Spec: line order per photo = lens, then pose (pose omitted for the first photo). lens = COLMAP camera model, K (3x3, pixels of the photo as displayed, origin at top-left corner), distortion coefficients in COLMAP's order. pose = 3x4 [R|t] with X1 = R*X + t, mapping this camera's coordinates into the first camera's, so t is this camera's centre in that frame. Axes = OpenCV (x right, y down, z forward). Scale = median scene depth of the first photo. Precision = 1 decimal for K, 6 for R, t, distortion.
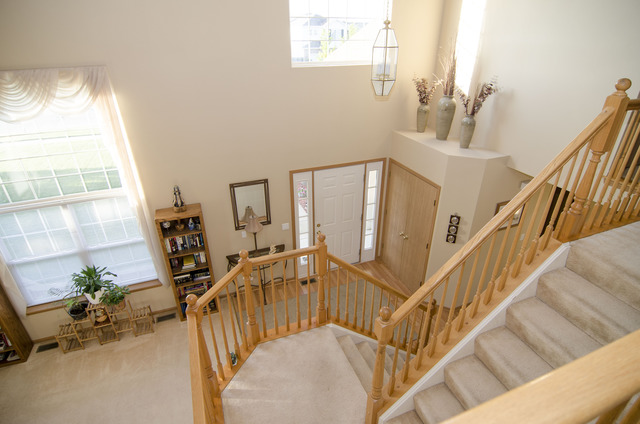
lens RADIAL K [[339.7, 0, 316.7], [0, 339.7, 198.1], [0, 0, 1]] dist [-0.005364, -0.000174]
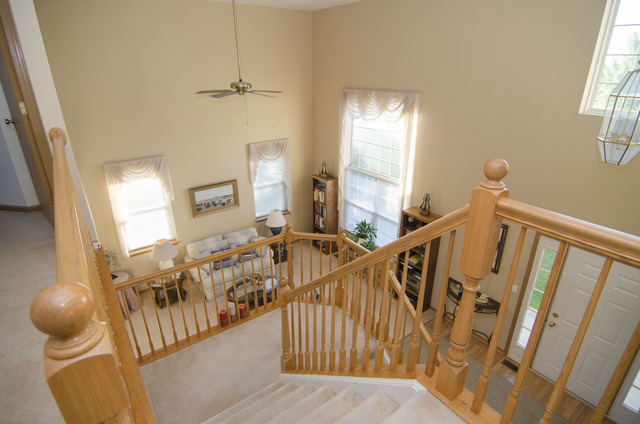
lens RADIAL K [[339.7, 0, 320.3], [0, 339.7, 213.1], [0, 0, 1]] dist [-0.005364, -0.000174]
pose [[0.282075, 0.385260, -0.878640, 0.560465], [-0.427142, 0.870484, 0.244556, -0.105701], [0.859060, 0.306320, 0.410103, 0.189564]]
